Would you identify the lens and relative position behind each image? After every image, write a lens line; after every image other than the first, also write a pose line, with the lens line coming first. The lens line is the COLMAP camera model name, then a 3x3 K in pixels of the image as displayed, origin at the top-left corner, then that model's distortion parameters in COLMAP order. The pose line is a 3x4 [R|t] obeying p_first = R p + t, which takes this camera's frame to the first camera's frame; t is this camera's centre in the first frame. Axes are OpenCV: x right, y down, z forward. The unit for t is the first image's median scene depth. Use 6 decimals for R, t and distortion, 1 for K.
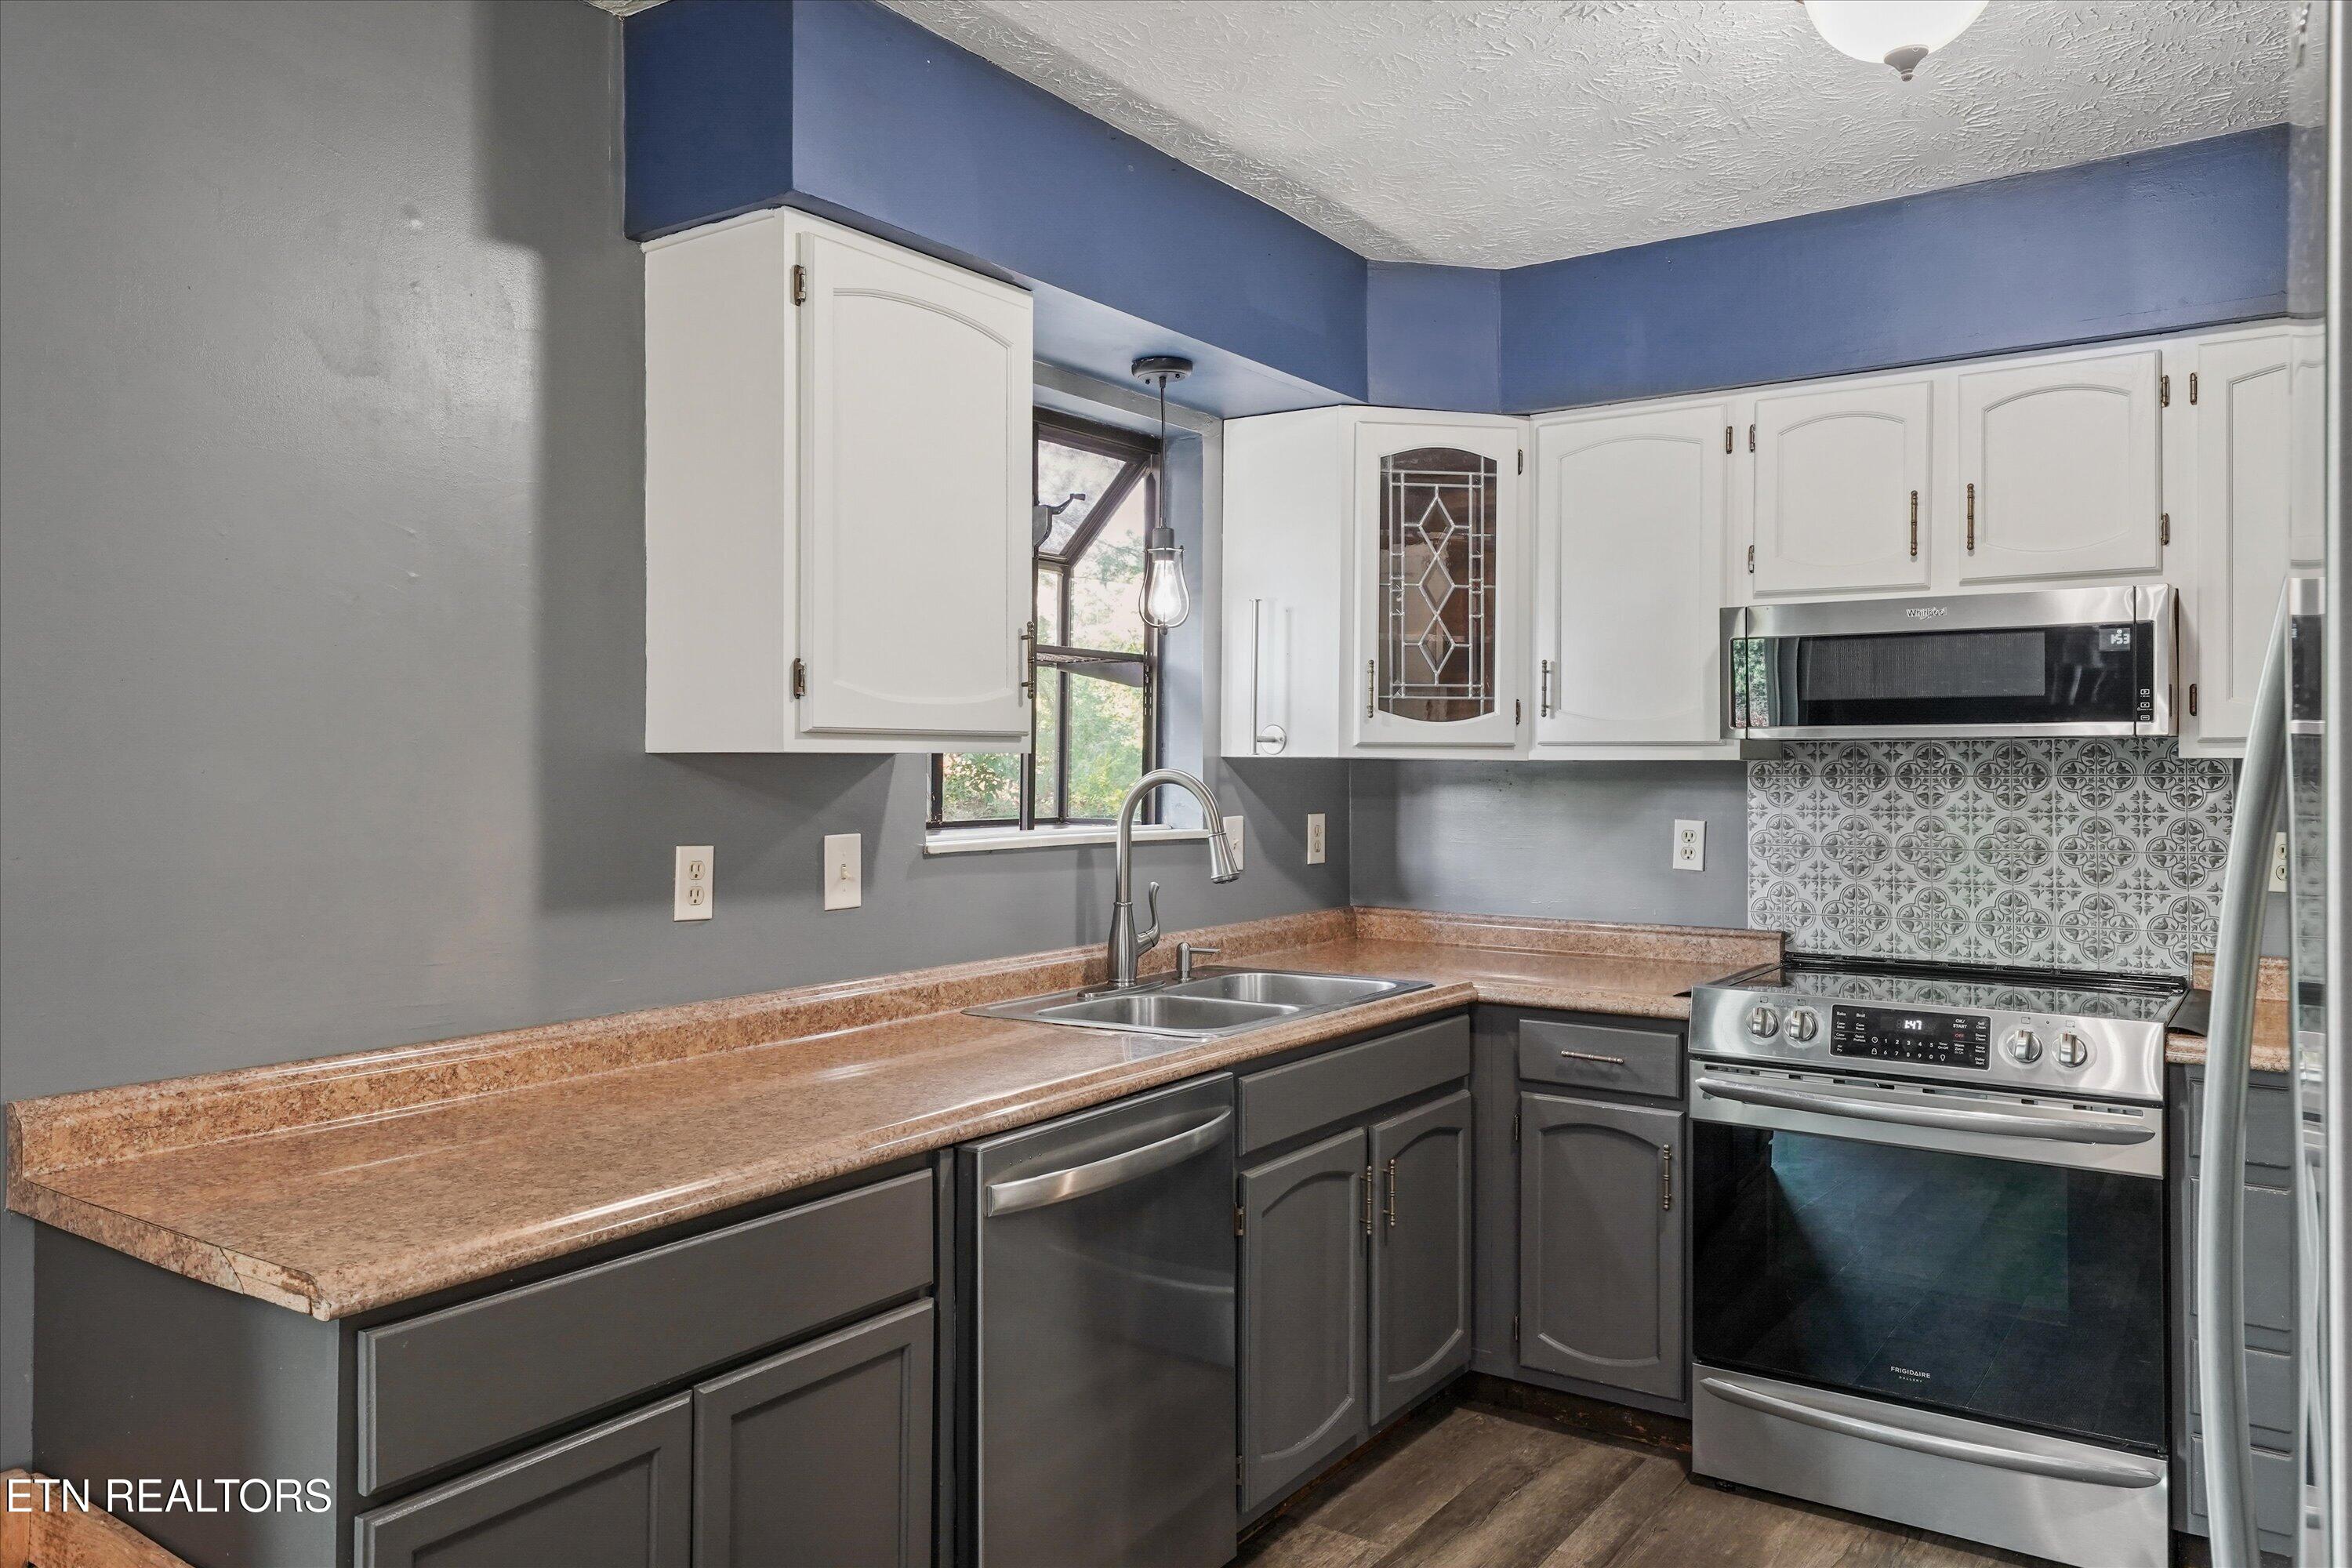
lens RADIAL K [[1680.7, 0, 1145.8], [0, 1680.7, 759.0], [0, 0, 1]] dist [0.001968, 0.002309]
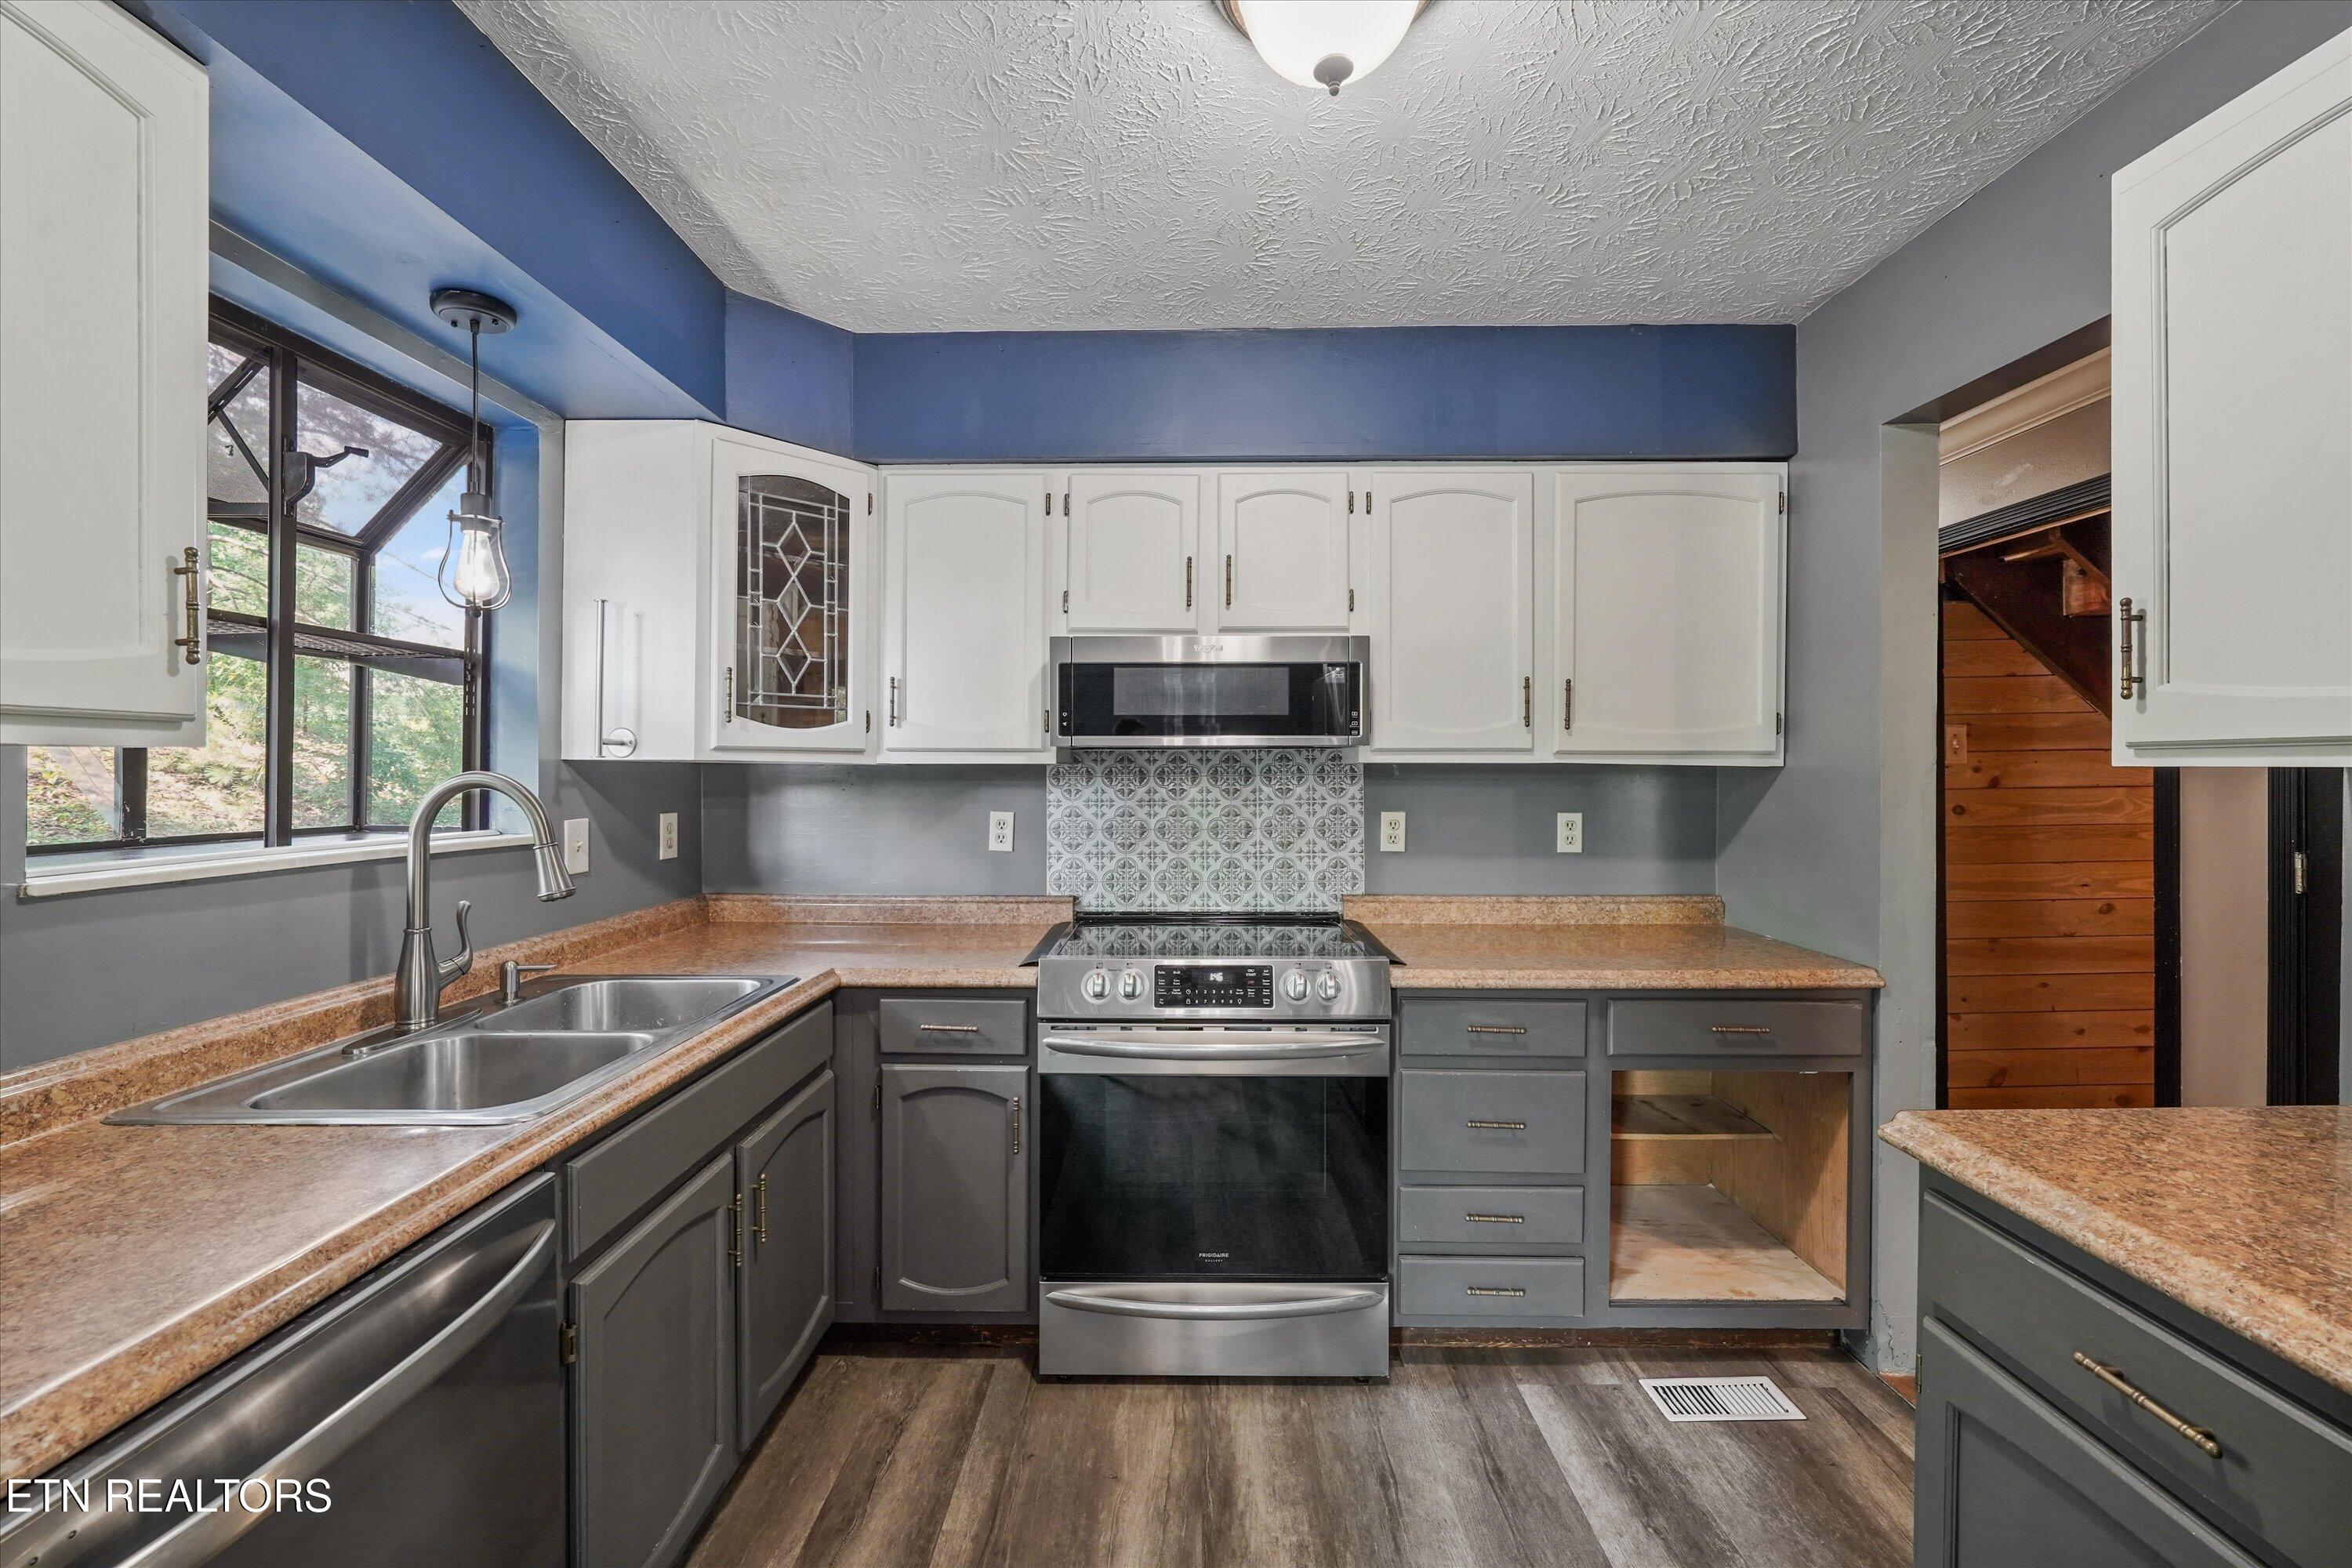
lens RADIAL K [[943.9, 0, 1184.8], [0, 943.9, 772.0], [0, 0, 1]] dist [-0.015002, 0.000463]
pose [[0.820434, -0.001668, 0.571739, 0.033638], [-0.001250, 0.999988, 0.004712, 0.003307], [-0.571740, -0.004580, 0.820422, 0.375504]]
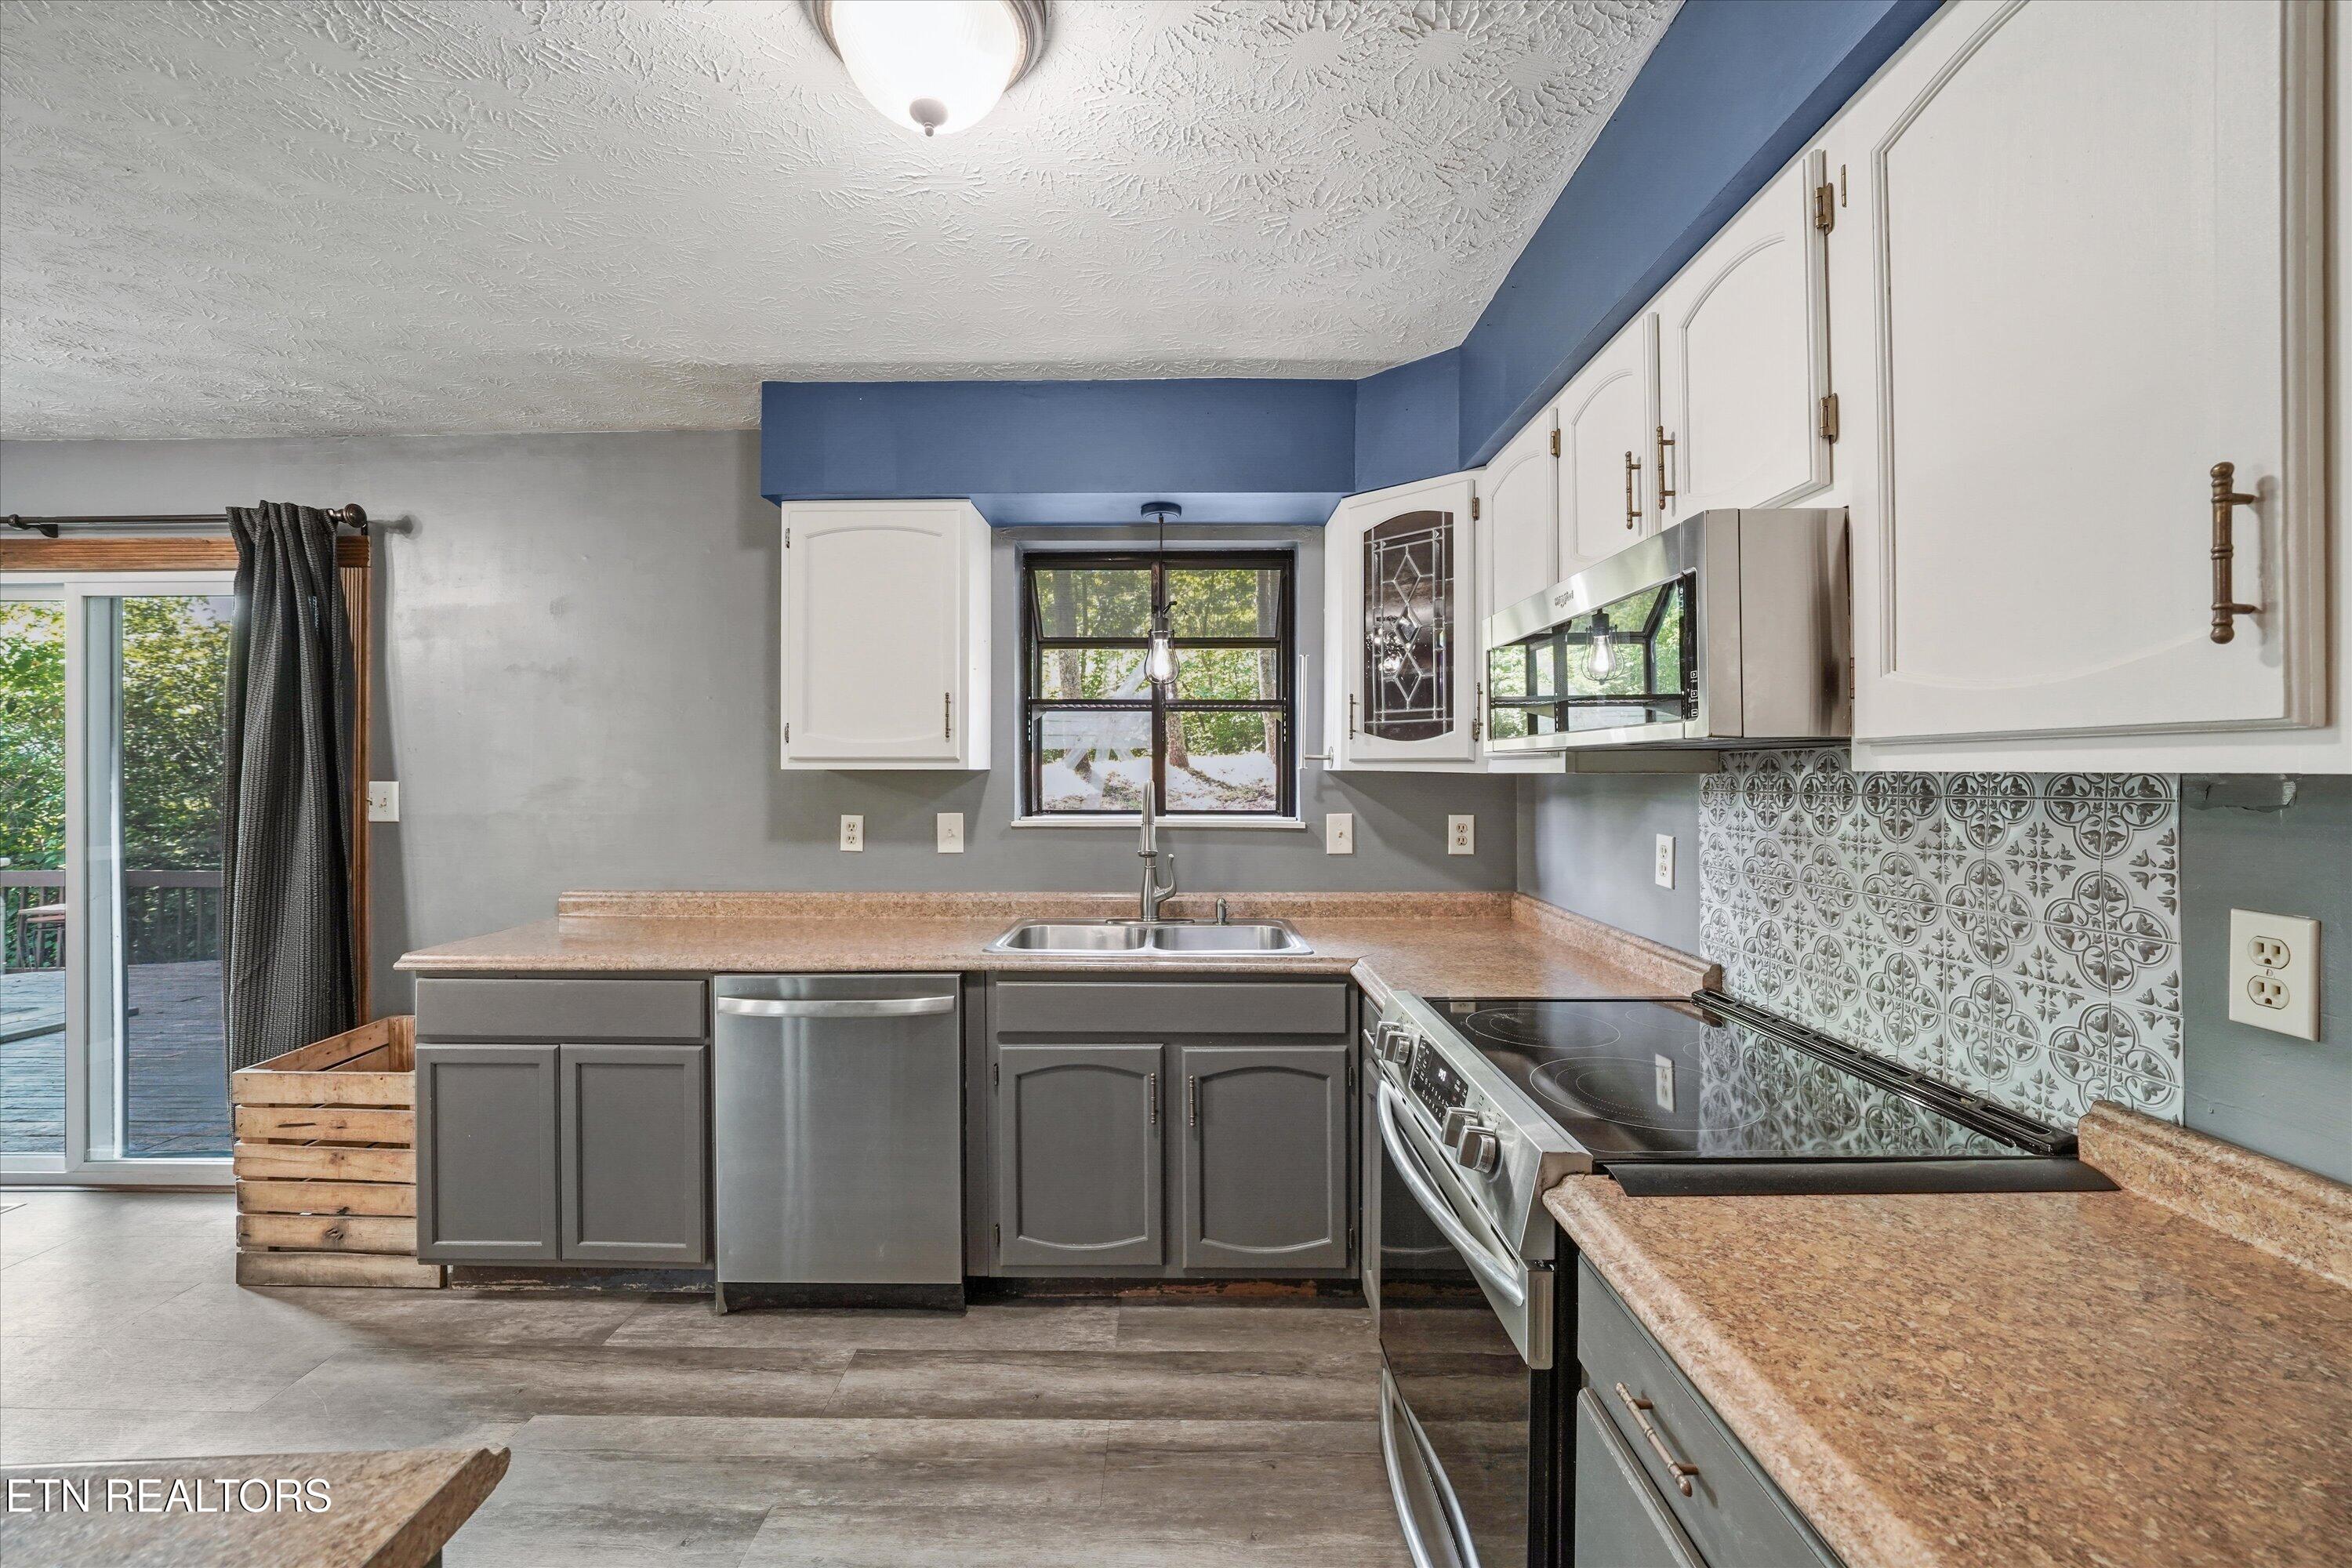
lens RADIAL K [[912.2, 0, 1163.4], [0, 912.2, 770.3], [0, 0, 1]] dist [-0.015441, 0.000047]
pose [[0.567289, -0.001481, -0.823518, 0.652408], [0.001847, 0.999998, -0.000526, -0.001172], [0.823517, -0.001223, 0.567290, 0.517706]]
